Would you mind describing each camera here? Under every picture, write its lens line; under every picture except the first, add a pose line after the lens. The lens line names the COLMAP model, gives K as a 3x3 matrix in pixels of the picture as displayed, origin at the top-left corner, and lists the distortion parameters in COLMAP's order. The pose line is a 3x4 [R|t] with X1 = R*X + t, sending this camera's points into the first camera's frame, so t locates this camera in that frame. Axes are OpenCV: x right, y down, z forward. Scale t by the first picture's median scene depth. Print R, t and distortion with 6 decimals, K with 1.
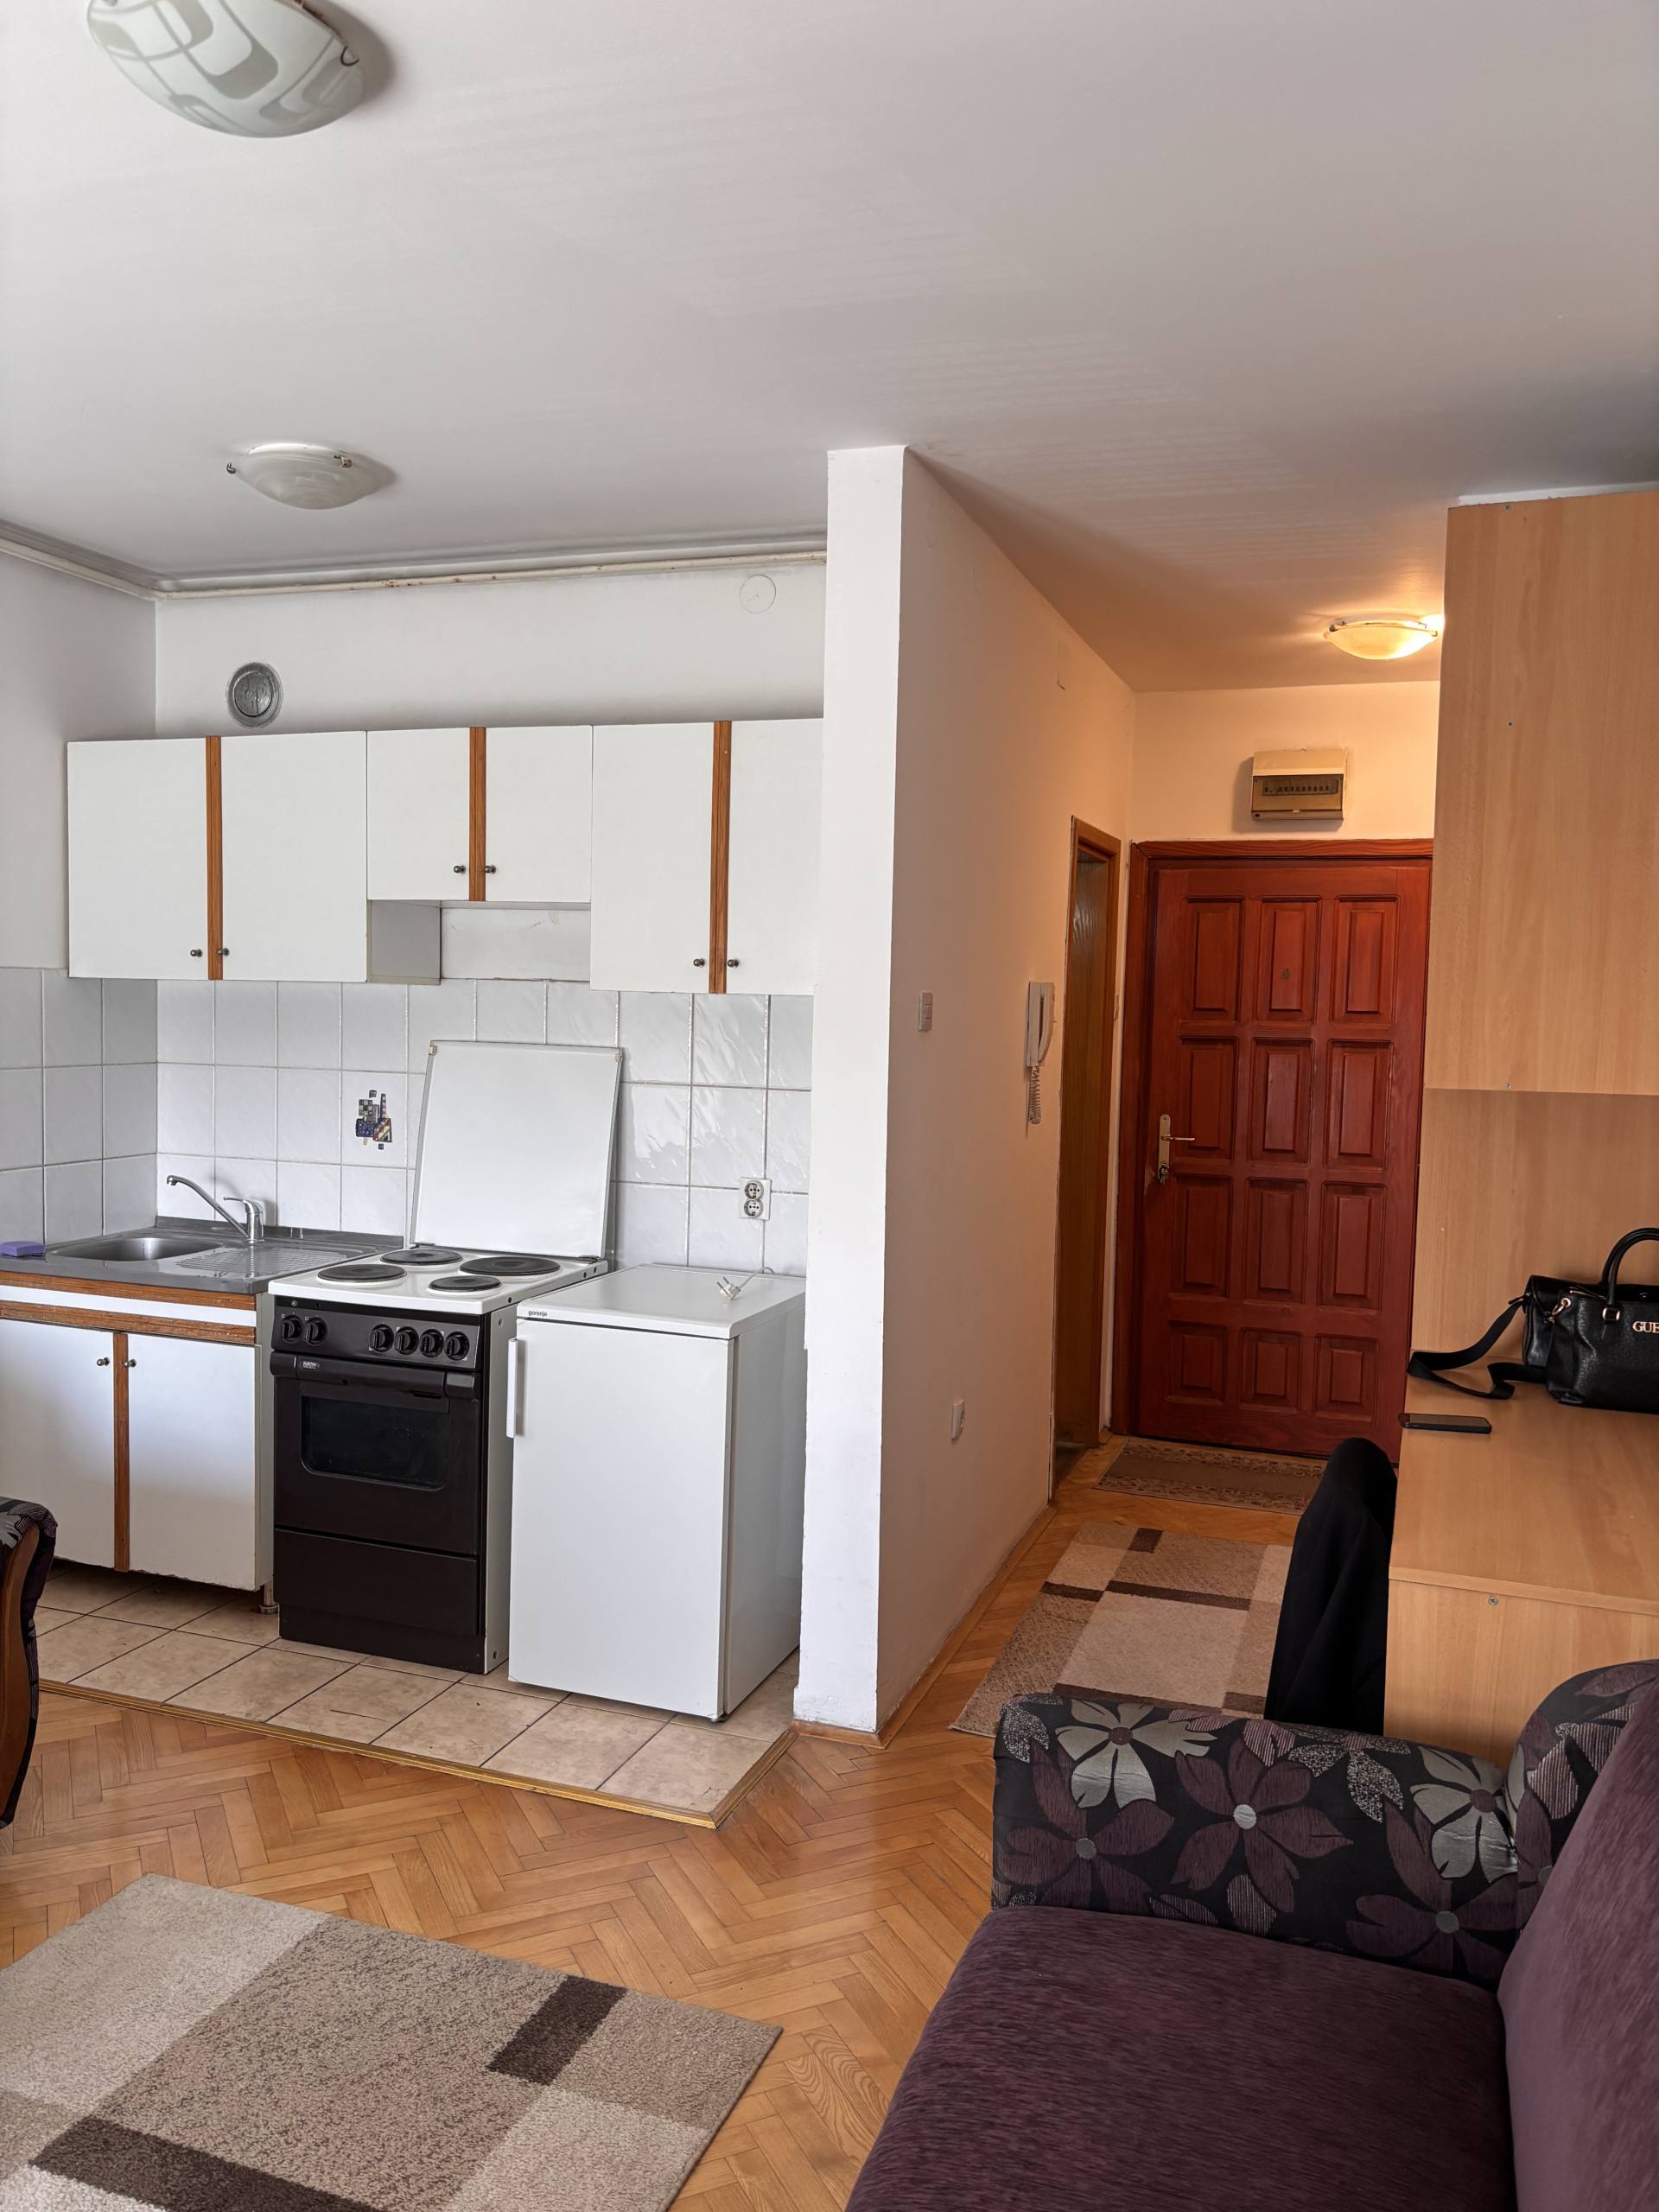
lens RADIAL K [[1650.6, 0, 817.5], [0, 1650.6, 1114.4], [0, 0, 1]] dist [0.063351, -0.108277]
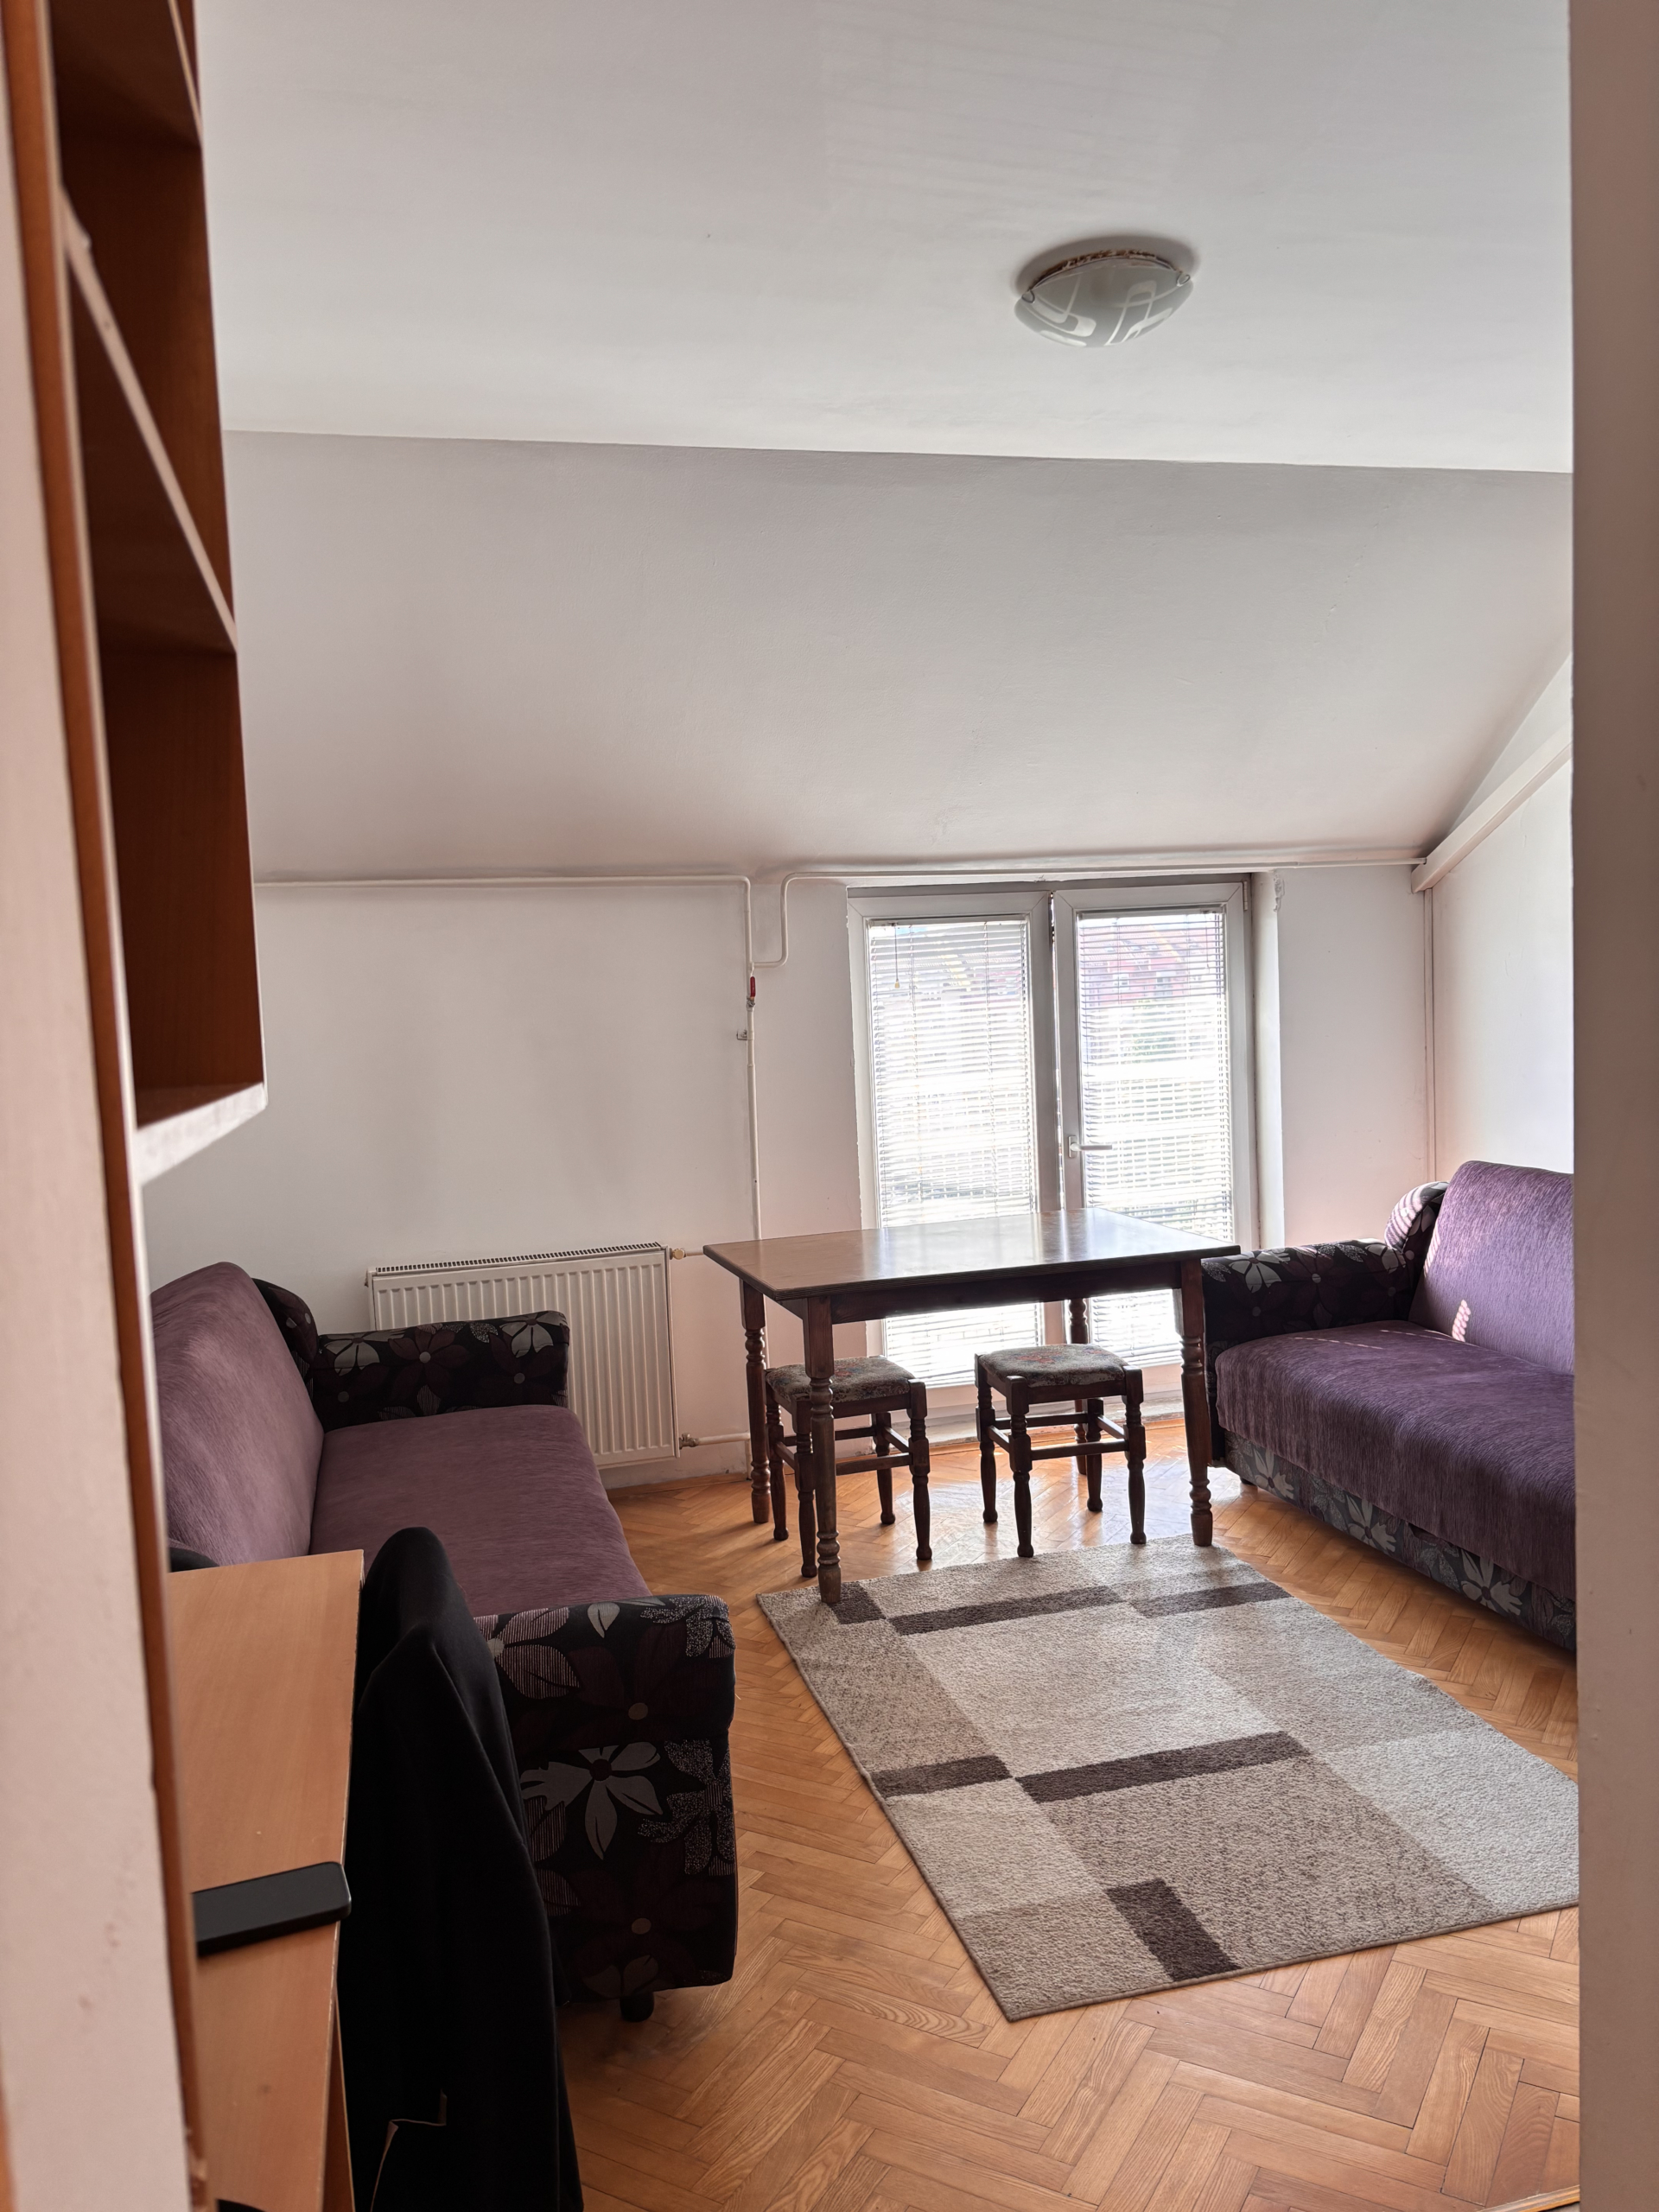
lens RADIAL K [[1650.6, 0, 817.5], [0, 1650.6, 1114.4], [0, 0, 1]] dist [0.063351, -0.108277]
pose [[-0.829593, 0.059121, -0.555229, 0.337291], [-0.014301, 0.991803, 0.126975, -0.045791], [0.558185, 0.113278, -0.821948, 0.995324]]
